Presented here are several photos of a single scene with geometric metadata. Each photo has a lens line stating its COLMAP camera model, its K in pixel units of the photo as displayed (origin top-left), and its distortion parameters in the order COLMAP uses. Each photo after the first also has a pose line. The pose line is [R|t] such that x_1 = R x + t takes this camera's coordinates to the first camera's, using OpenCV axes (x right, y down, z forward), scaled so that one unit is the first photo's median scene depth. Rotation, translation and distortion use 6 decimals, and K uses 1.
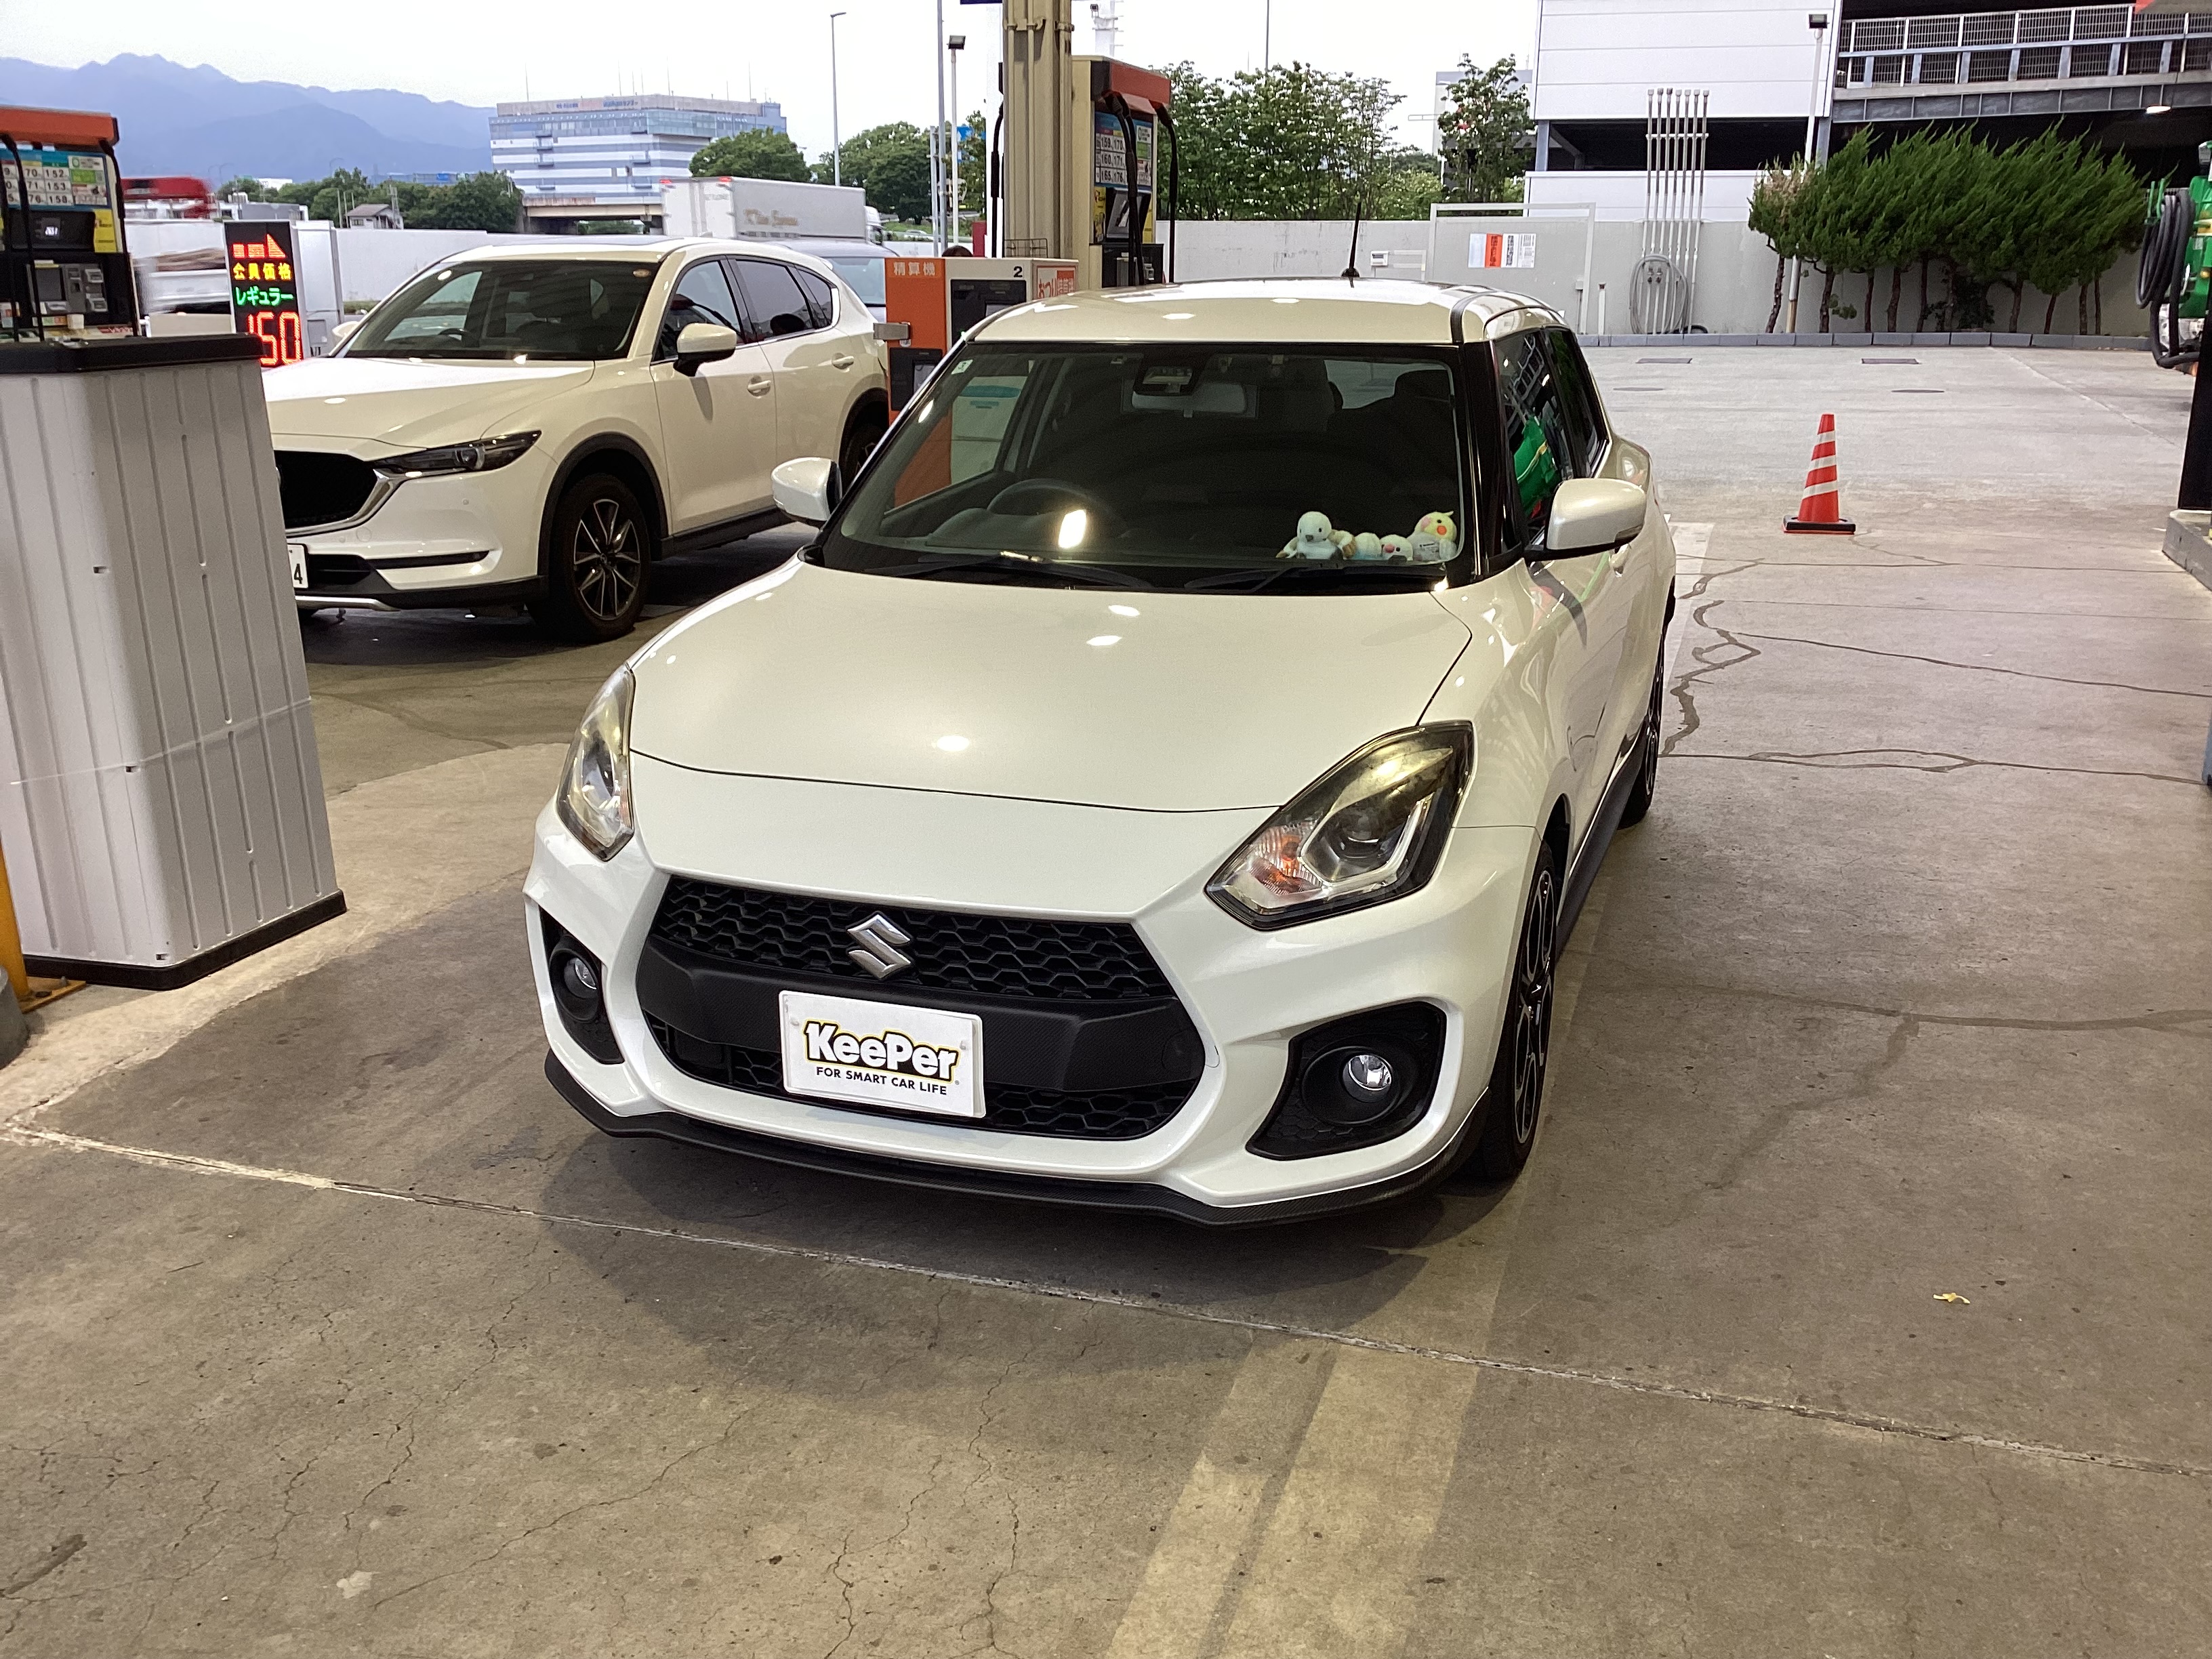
lens RADIAL K [[1999.7, 0, 1106.2], [0, 1999.7, 815.5], [0, 0, 1]] dist [0.047274, -0.097270]
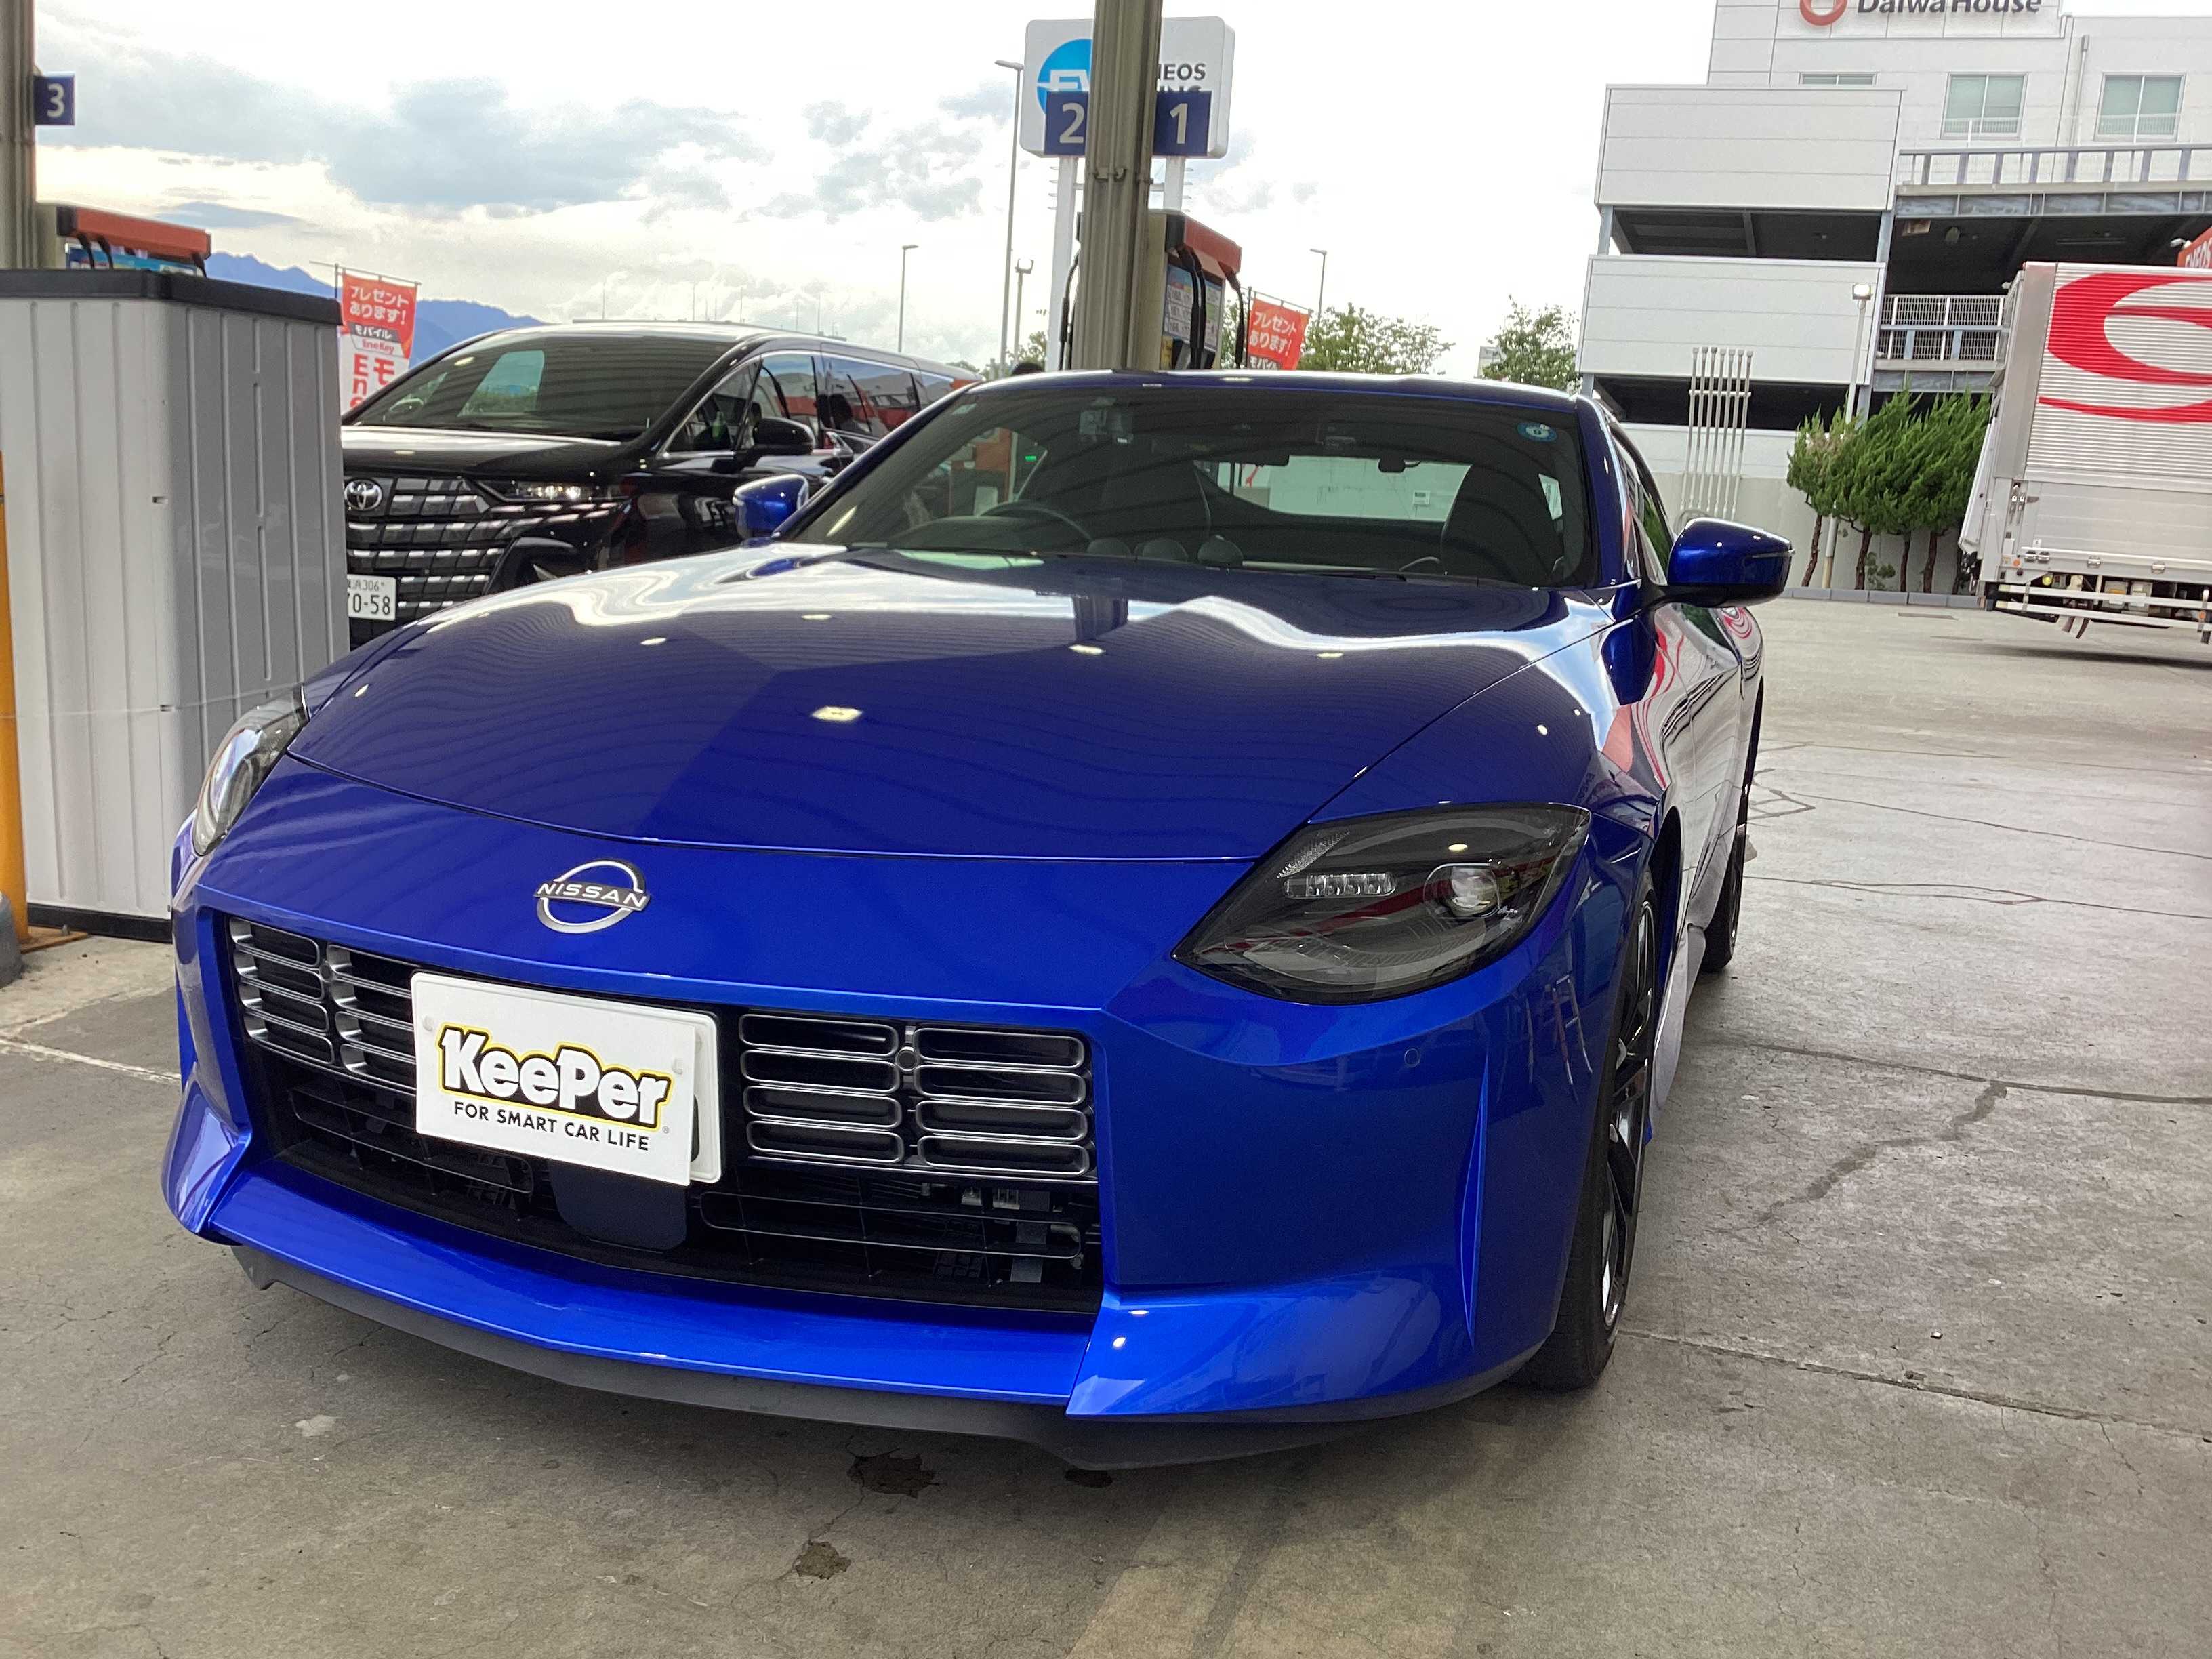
lens RADIAL K [[1999.7, 0, 1104.8], [0, 1999.7, 831.0], [0, 0, 1]] dist [0.047274, -0.097270]
pose [[0.997872, 0.064043, -0.012239, -0.002012], [-0.064990, 0.992061, -0.107664, 0.014689], [0.005247, 0.108230, 0.994112, 0.005737]]
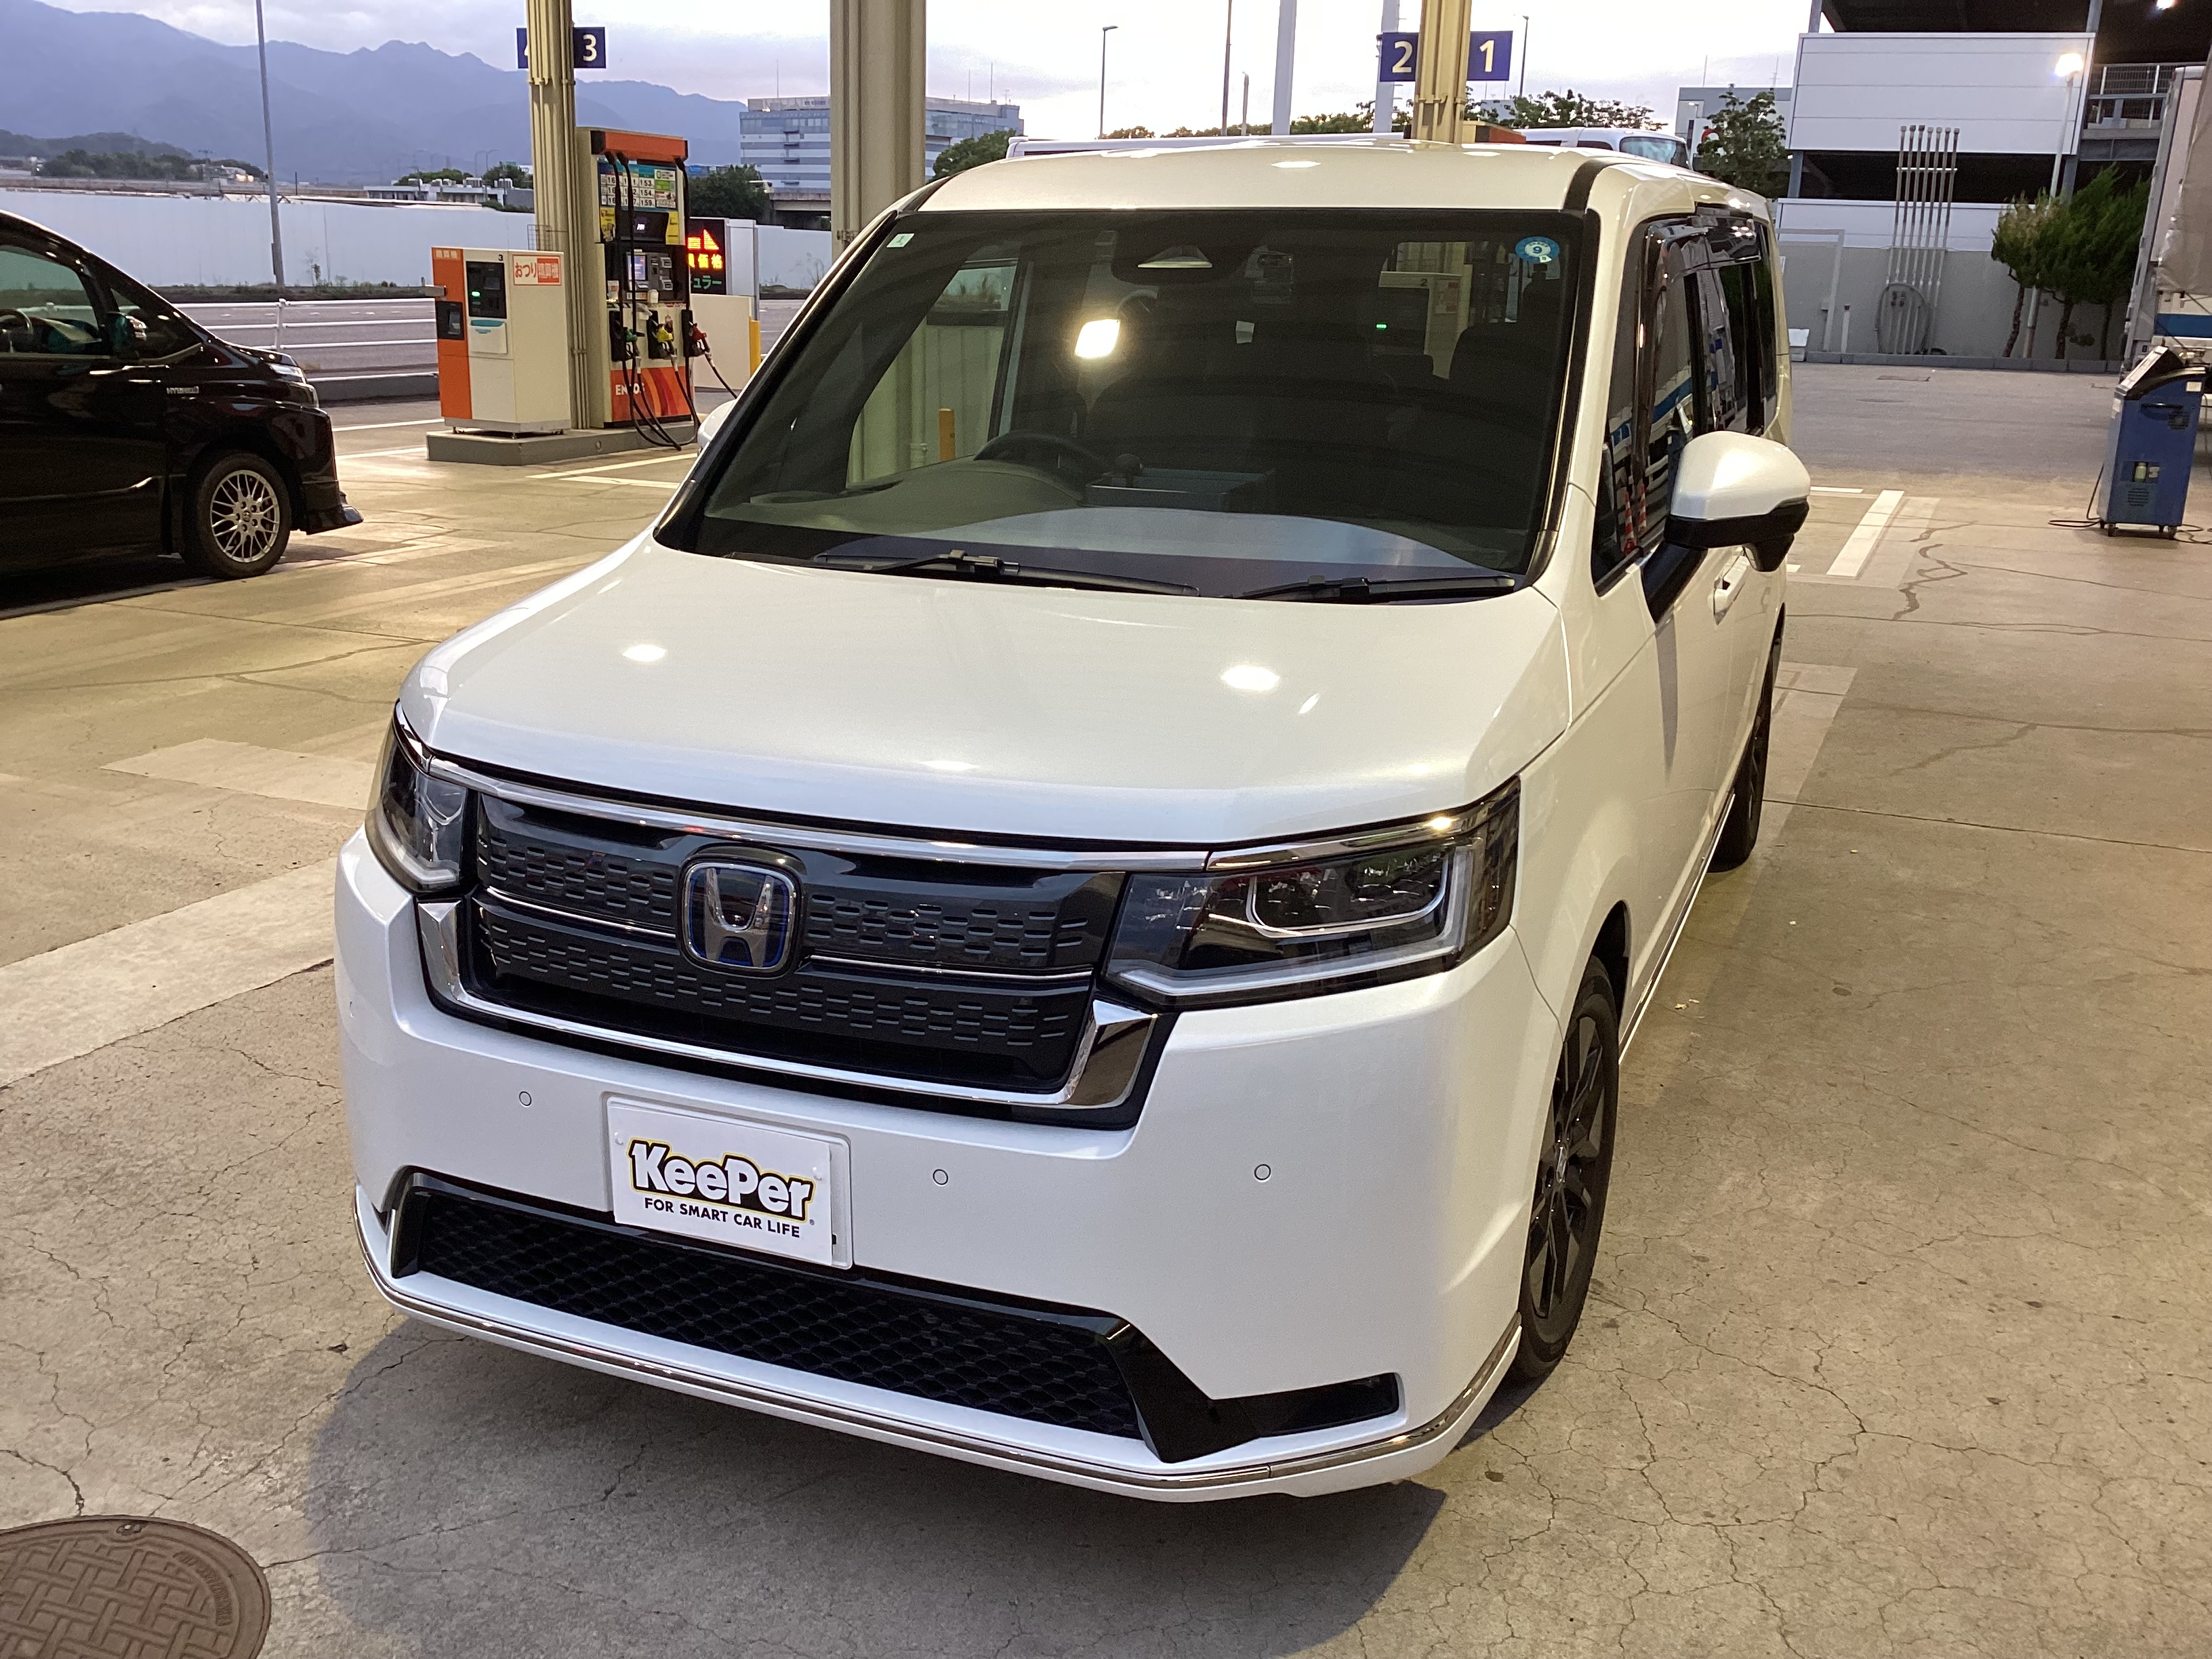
lens RADIAL K [[1999.7, 0, 1100.9], [0, 1999.7, 820.2], [0, 0, 1]] dist [0.047274, -0.097270]
pose [[0.993764, 0.056203, -0.096300, -0.030888], [-0.056184, 0.998416, 0.002911, 0.029557], [0.096311, 0.002518, 0.995348, -0.108700]]
